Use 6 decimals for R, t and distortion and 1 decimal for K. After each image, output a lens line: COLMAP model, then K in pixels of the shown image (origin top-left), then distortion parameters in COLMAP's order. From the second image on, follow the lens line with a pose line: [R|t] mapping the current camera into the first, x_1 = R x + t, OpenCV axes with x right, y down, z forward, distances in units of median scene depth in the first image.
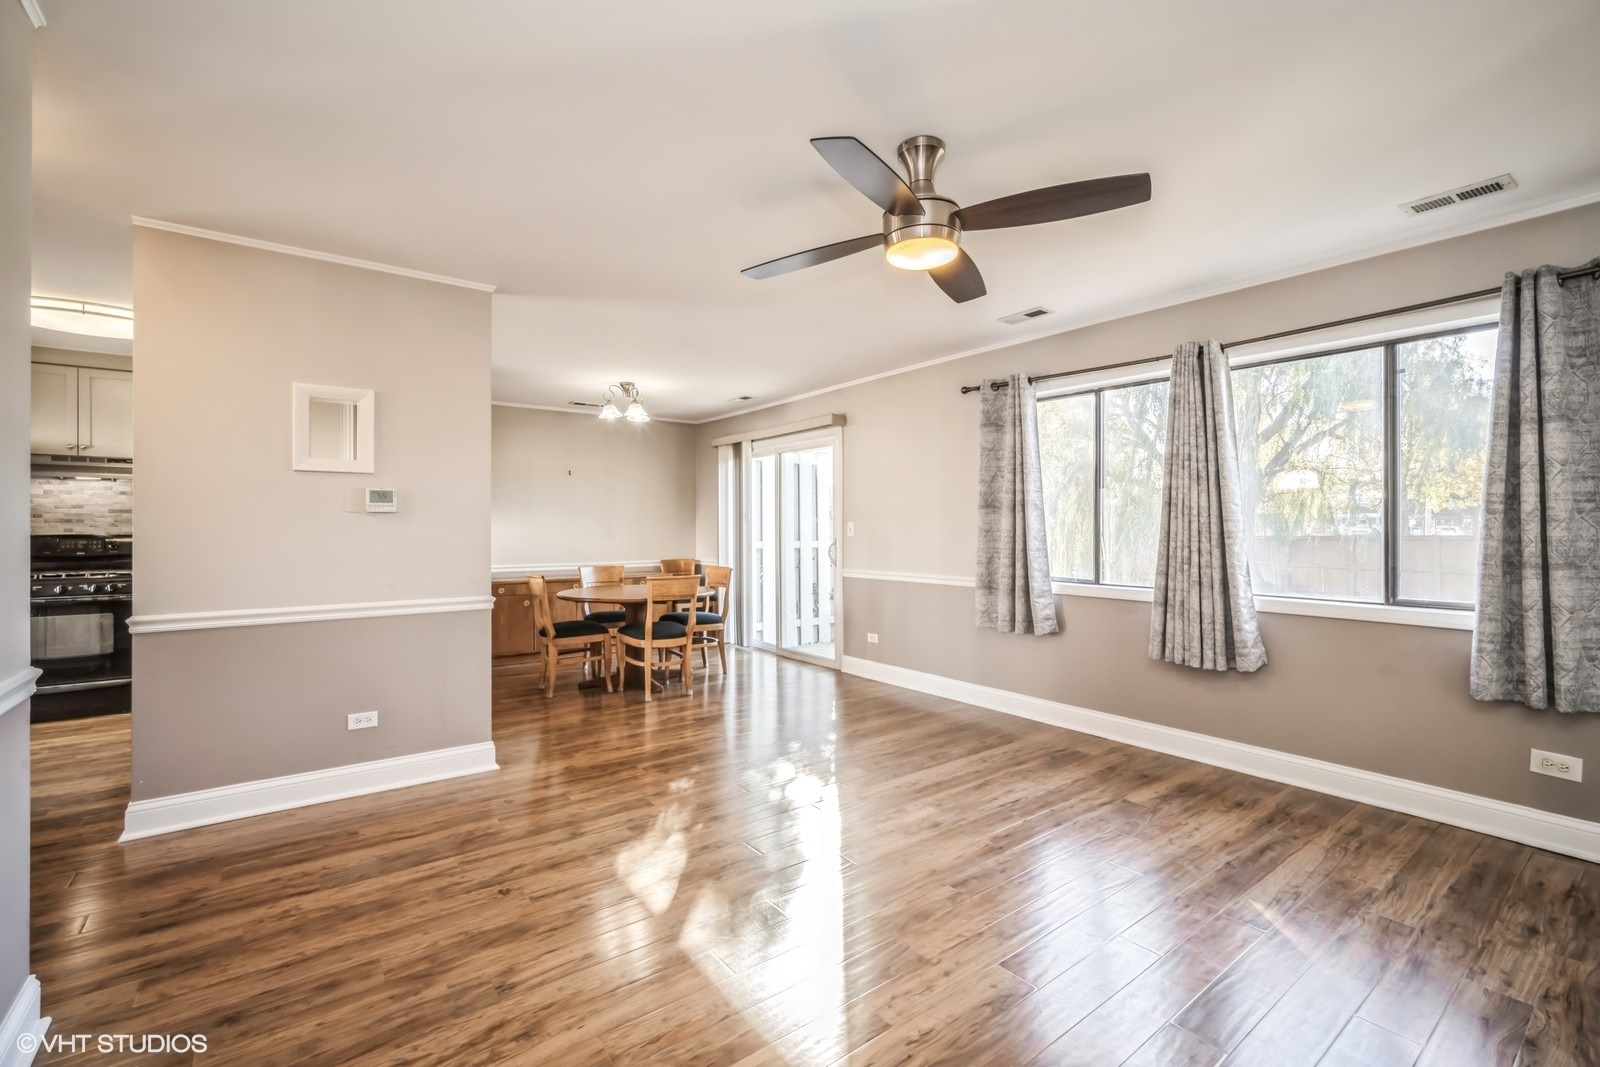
lens RADIAL K [[693.3, 0, 803.6], [0, 693.3, 527.6], [0, 0, 1]] dist [-0.000672, -0.000042]
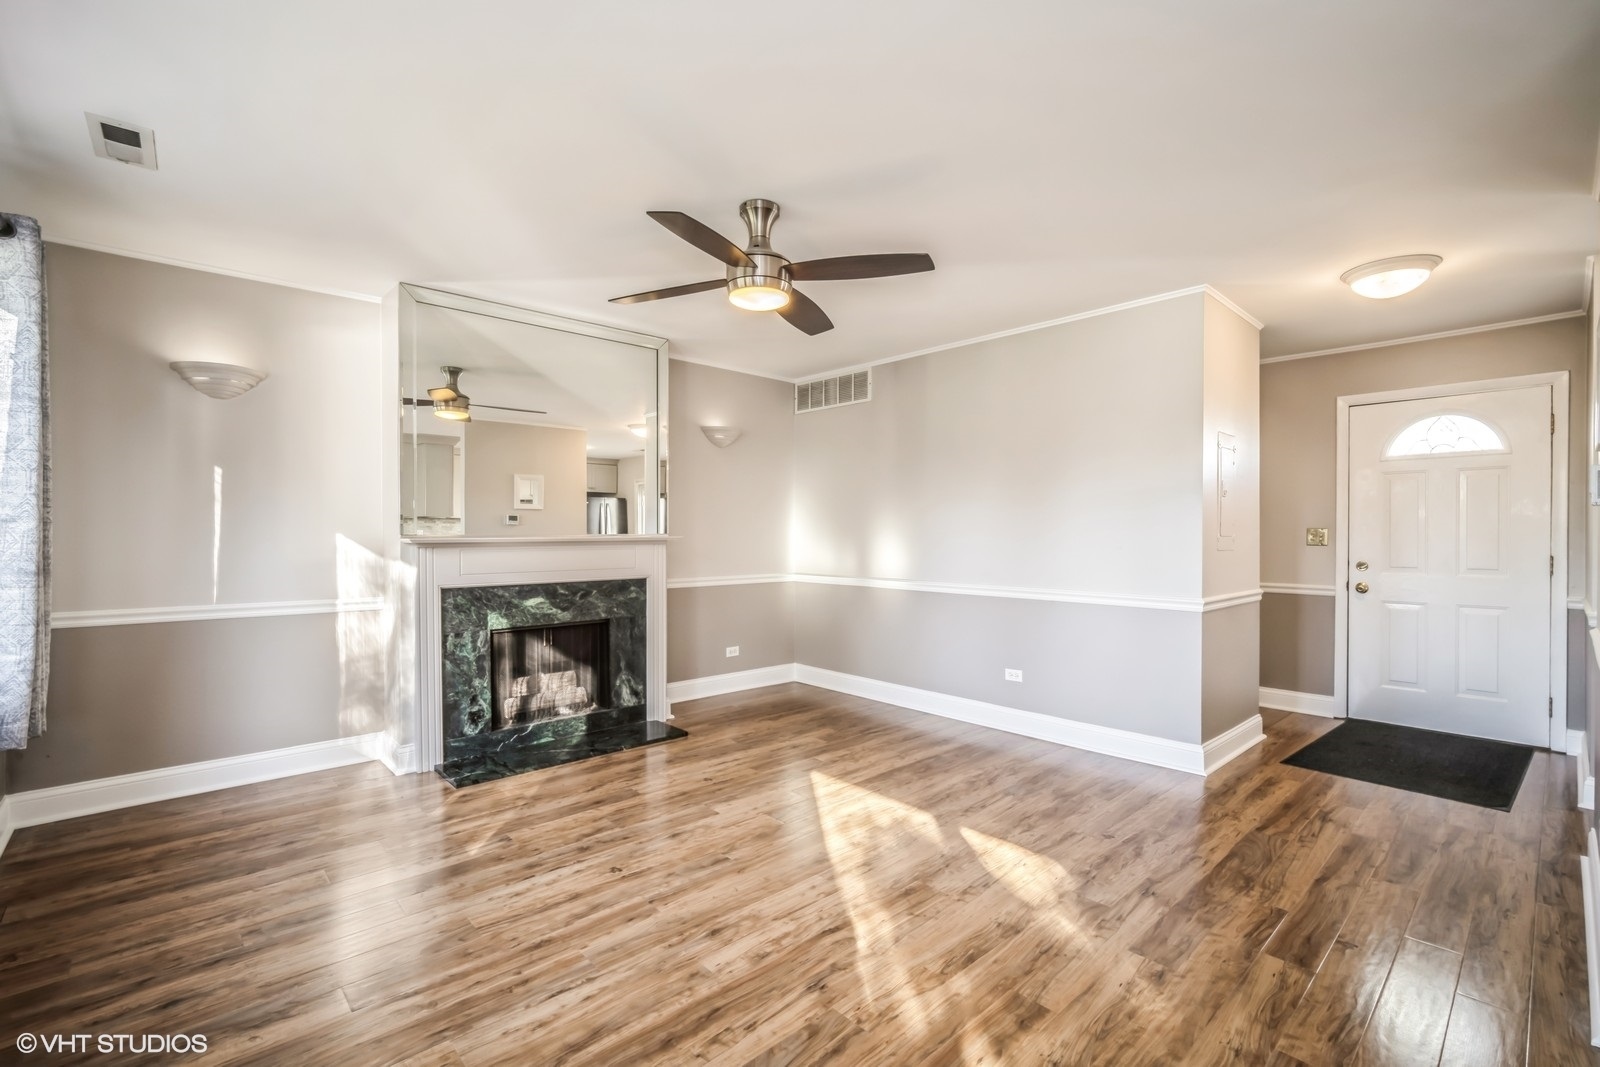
lens RADIAL K [[693.3, 0, 797.5], [0, 693.3, 536.5], [0, 0, 1]] dist [-0.000672, -0.000042]
pose [[-0.995762, -0.002462, -0.091934, 0.182907], [-0.002311, 0.999996, -0.001751, 0.010093], [0.091938, -0.001531, -0.995764, 1.854749]]
